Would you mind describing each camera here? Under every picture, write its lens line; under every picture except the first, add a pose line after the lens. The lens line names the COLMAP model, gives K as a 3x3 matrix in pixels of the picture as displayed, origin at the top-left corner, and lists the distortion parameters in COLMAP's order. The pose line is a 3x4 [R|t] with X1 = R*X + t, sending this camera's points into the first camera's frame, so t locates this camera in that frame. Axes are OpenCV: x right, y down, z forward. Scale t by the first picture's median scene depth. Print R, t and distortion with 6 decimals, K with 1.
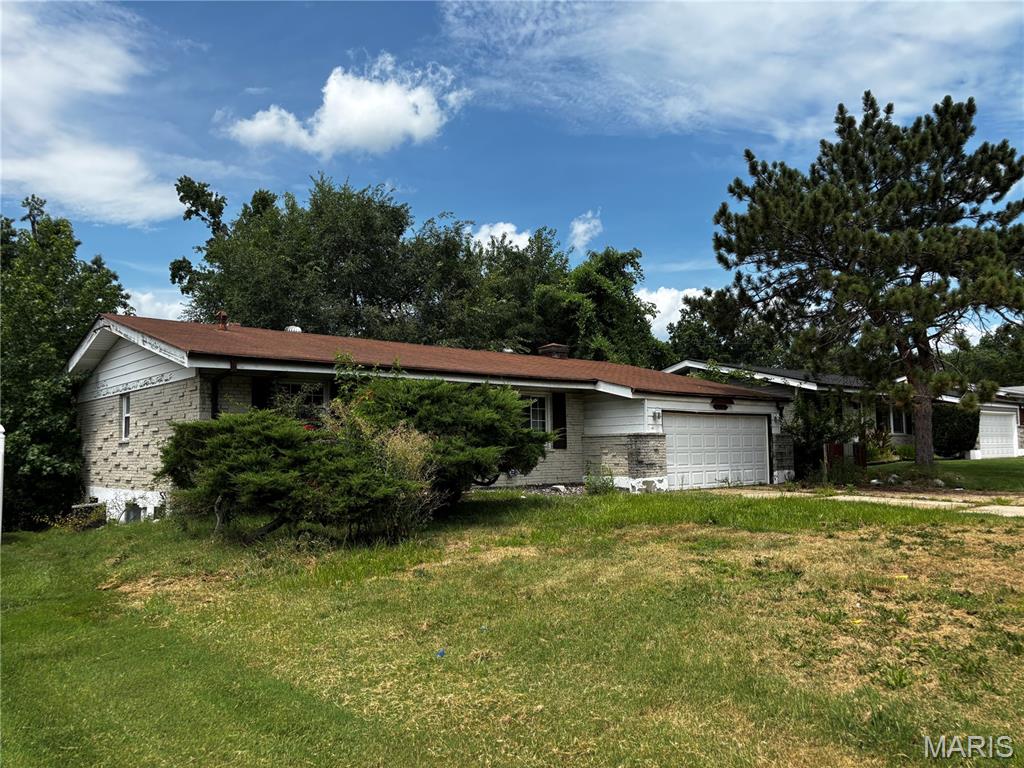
lens RADIAL K [[775.7, 0, 512.3], [0, 775.7, 387.8], [0, 0, 1]] dist [0.050281, -0.045378]
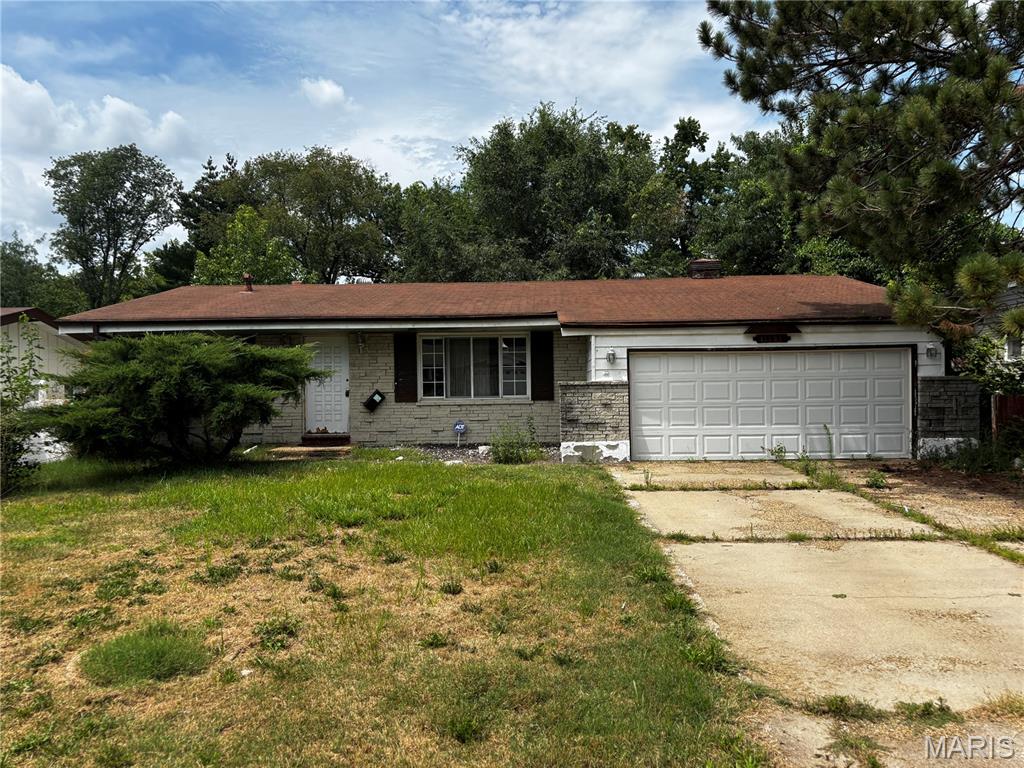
lens RADIAL K [[729.5, 0, 512.1], [0, 729.5, 384.3], [0, 0, 1]] dist [0.045410, -0.000679]
pose [[0.729968, 0.006807, -0.683448, 0.587814], [0.058708, 0.995630, 0.072620, 0.005714], [0.680956, -0.093134, 0.726378, 0.438754]]
